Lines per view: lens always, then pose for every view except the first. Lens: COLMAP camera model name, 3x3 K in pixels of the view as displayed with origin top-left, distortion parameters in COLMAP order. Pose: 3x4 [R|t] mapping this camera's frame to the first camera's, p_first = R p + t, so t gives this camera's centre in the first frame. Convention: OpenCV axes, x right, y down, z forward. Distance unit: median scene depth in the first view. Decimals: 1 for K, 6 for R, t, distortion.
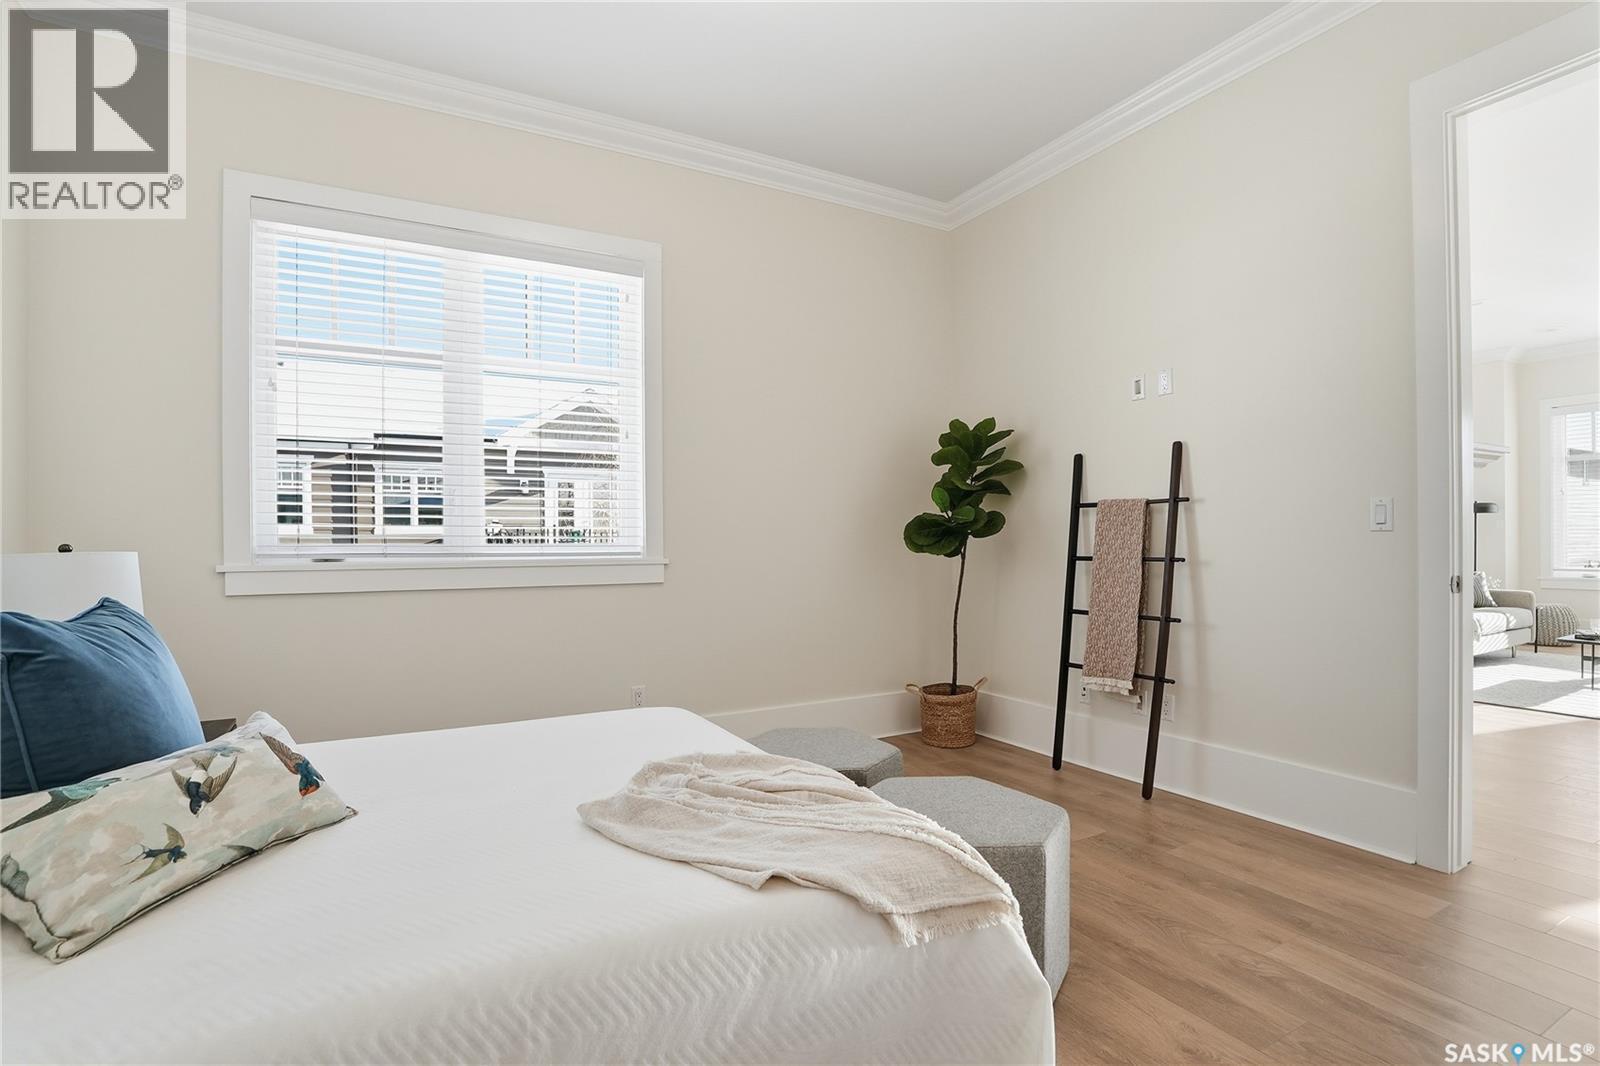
lens RADIAL K [[773.5, 0, 800.0], [0, 773.5, 533.0], [0, 0, 1]] dist [-0.074765, 0.031007]
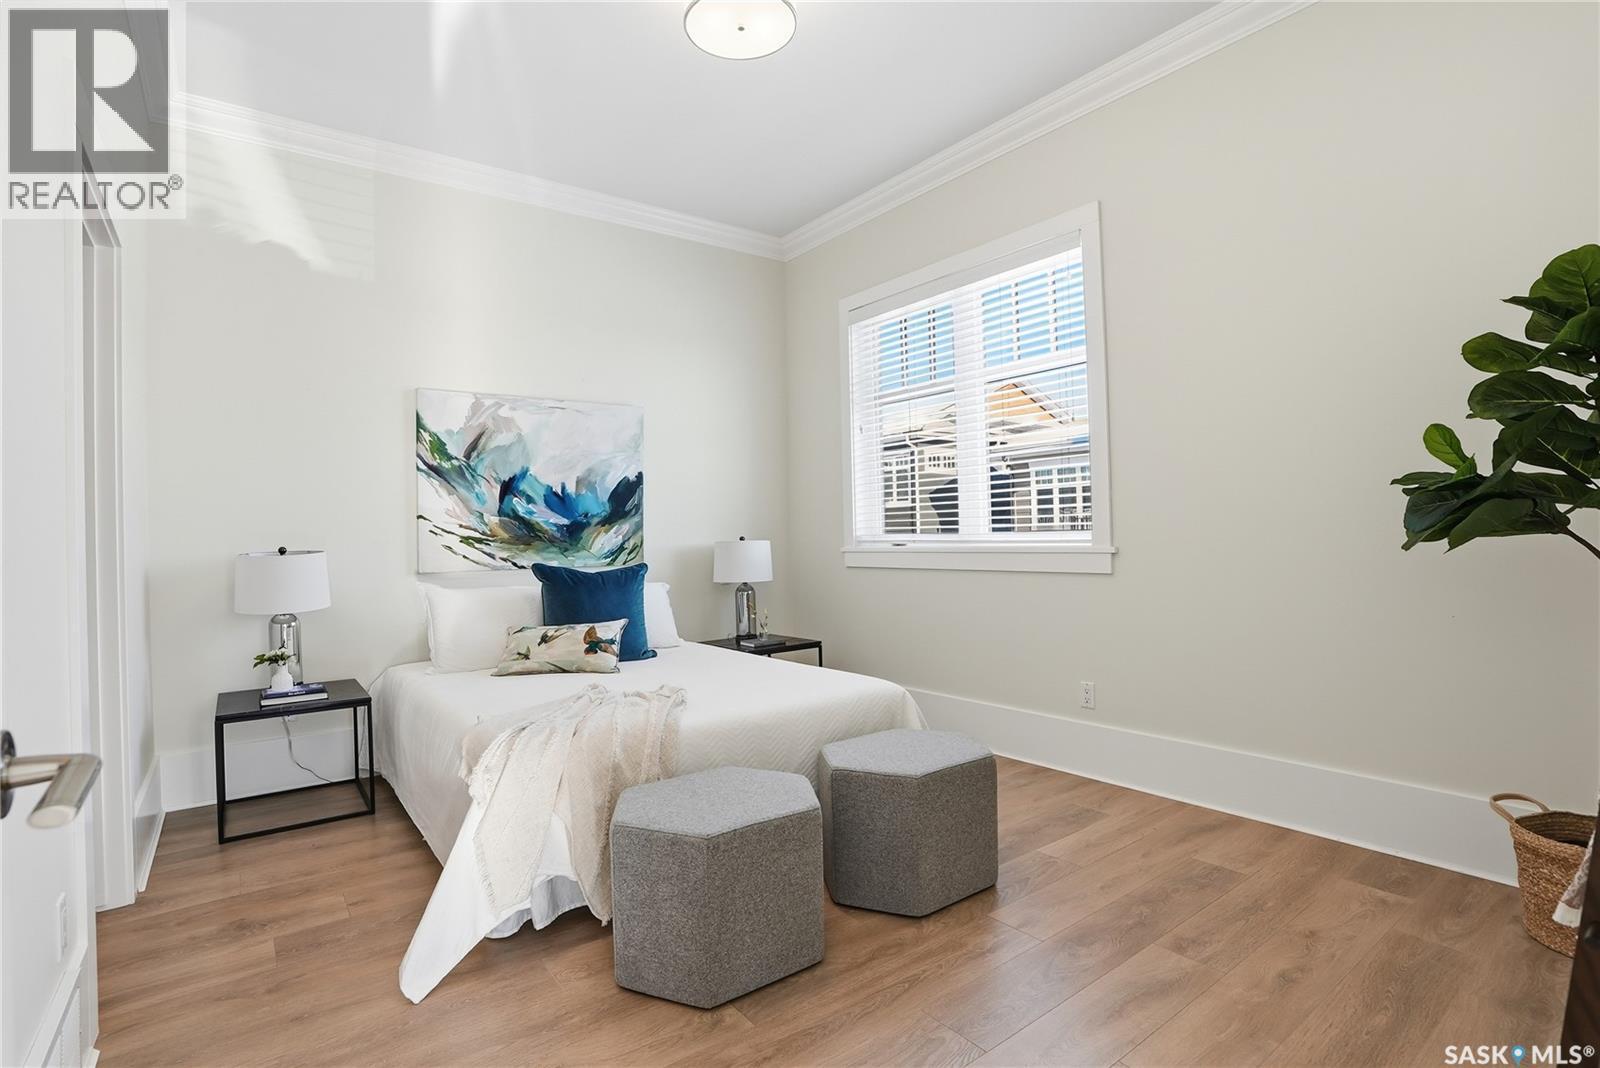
lens RADIAL K [[773.5, 0, 800.0], [0, 773.5, 534.0], [0, 0, 1]] dist [-0.074765, 0.031007]
pose [[0.128371, 0.003122, -0.991721, 0.773175], [0.035031, 0.999357, 0.007681, -0.000386], [0.991107, -0.035727, 0.128179, 0.623359]]
